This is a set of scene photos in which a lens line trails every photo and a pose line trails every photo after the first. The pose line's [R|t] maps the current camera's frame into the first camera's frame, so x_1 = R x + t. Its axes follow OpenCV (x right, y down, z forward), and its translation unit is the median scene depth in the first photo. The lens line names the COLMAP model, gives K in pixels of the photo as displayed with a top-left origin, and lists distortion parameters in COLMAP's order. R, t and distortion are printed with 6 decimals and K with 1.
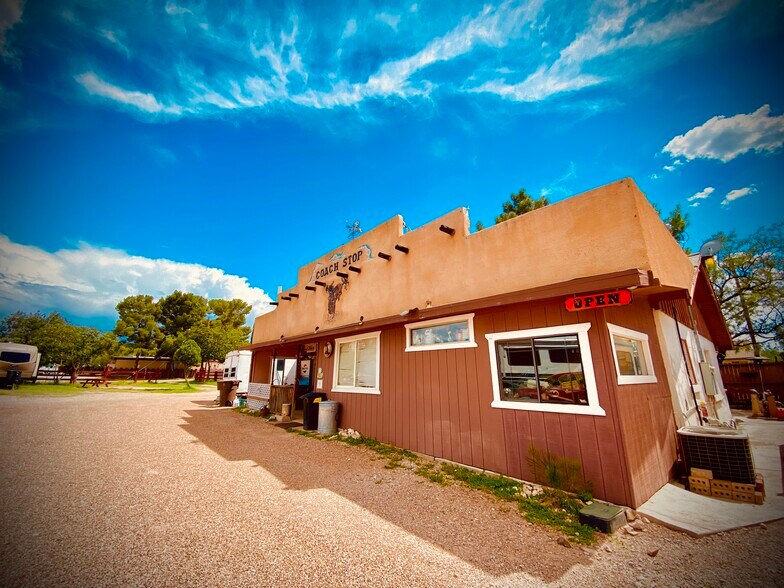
lens RADIAL K [[345.4, 0, 391.1], [0, 345.4, 273.7], [0, 0, 1]] dist [0.024798, -0.035126]
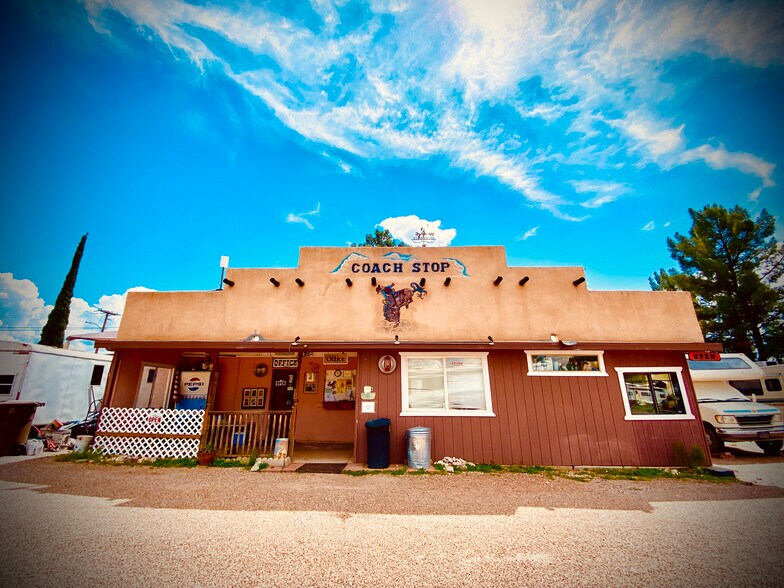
lens RADIAL K [[345.4, 0, 391.1], [0, 345.4, 273.7], [0, 0, 1]] dist [0.024798, -0.035126]
pose [[0.623662, 0.259016, 0.737534, -0.918401], [-0.225192, 0.963041, -0.147788, 0.143445], [-0.748554, -0.073917, 0.658941, 0.509585]]
